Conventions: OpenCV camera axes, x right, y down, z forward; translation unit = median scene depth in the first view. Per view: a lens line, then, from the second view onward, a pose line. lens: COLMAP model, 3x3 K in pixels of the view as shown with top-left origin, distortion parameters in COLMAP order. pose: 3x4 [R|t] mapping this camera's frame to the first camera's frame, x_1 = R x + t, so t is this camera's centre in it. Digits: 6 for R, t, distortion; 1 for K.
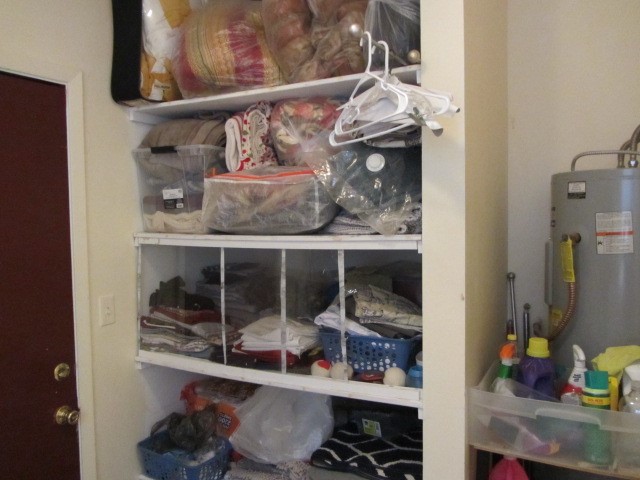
lens RADIAL K [[534.7, 0, 318.5], [0, 534.7, 241.4], [0, 0, 1]] dist [-0.007066, 0.000117]
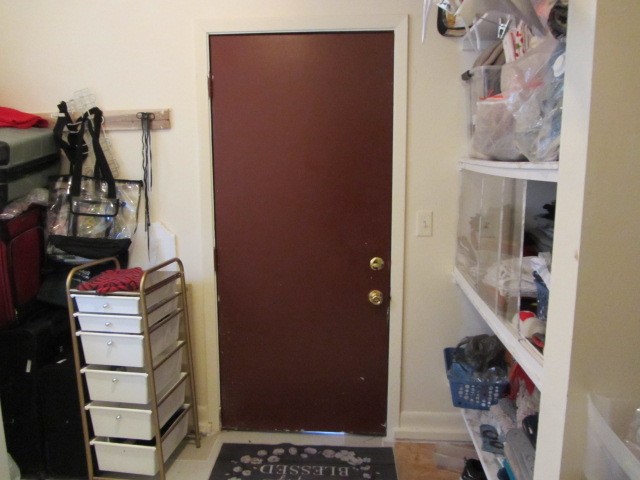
lens RADIAL K [[534.7, 0, 318.3], [0, 534.7, 238.8], [0, 0, 1]] dist [-0.007066, 0.000117]
pose [[0.402792, 0.162032, -0.900835, 0.590296], [-0.062553, 0.986778, 0.149521, 0.002016], [0.913152, -0.003876, 0.407602, 0.333239]]
